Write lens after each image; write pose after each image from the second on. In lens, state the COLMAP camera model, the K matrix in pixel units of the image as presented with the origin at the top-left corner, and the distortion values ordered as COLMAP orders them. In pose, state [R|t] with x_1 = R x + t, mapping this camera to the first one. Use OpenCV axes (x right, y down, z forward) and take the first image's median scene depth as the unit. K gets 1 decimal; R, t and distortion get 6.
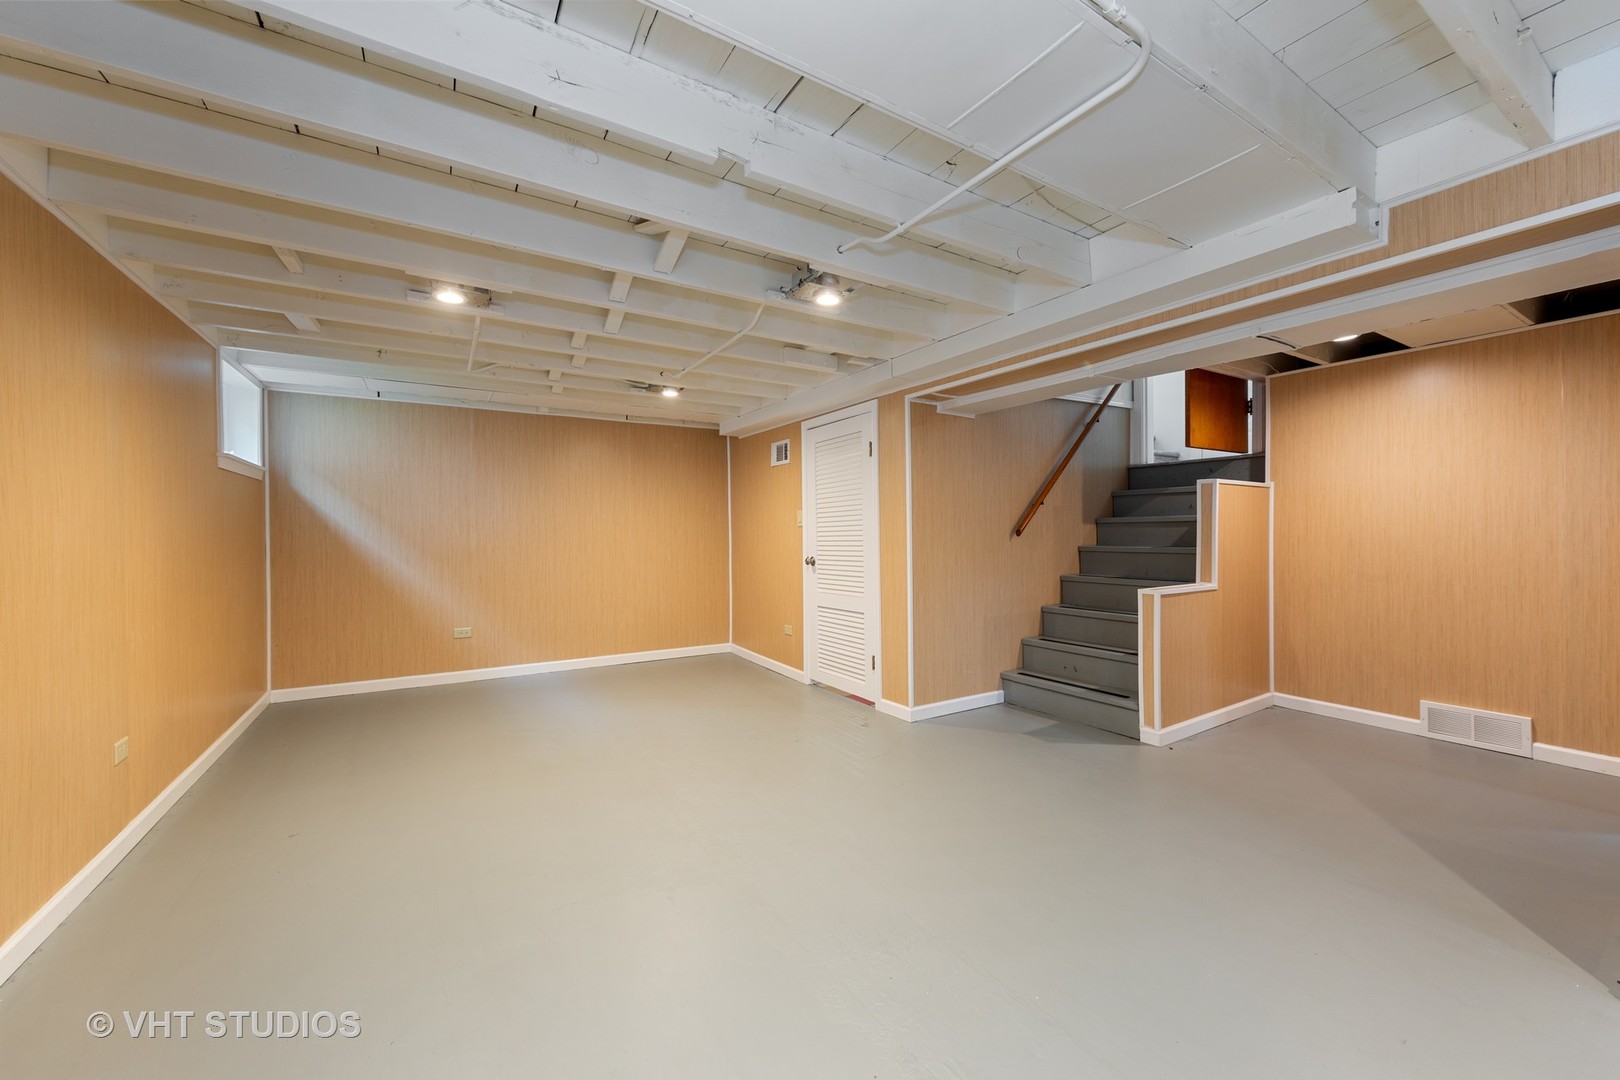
lens RADIAL K [[603.9, 0, 810.0], [0, 603.9, 540.0], [0, 0, 1]] dist [0.000148, 0.000031]
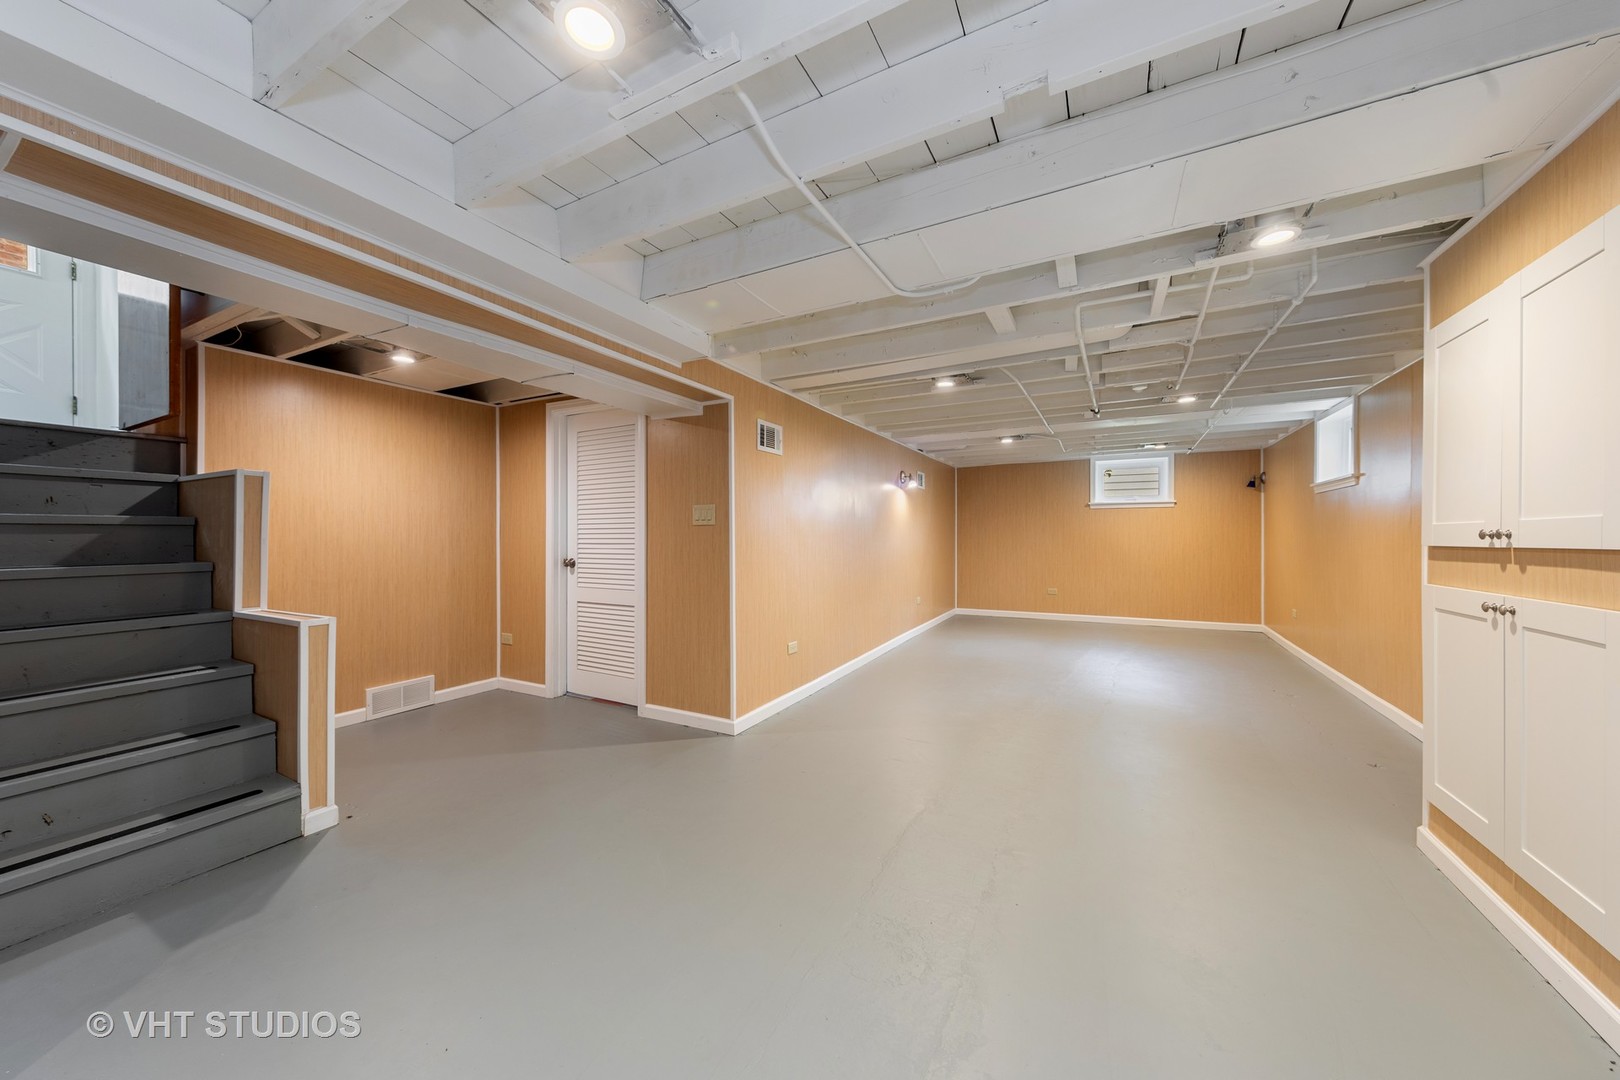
lens RADIAL K [[561.4, 0, 810.0], [0, 561.4, 540.0], [0, 0, 1]] dist [0.000106, -0.000017]
pose [[-0.504103, 0.001495, 0.863642, -0.323630], [0.017683, 0.999807, 0.008591, -0.009070], [-0.863463, 0.019603, -0.504032, 0.828019]]
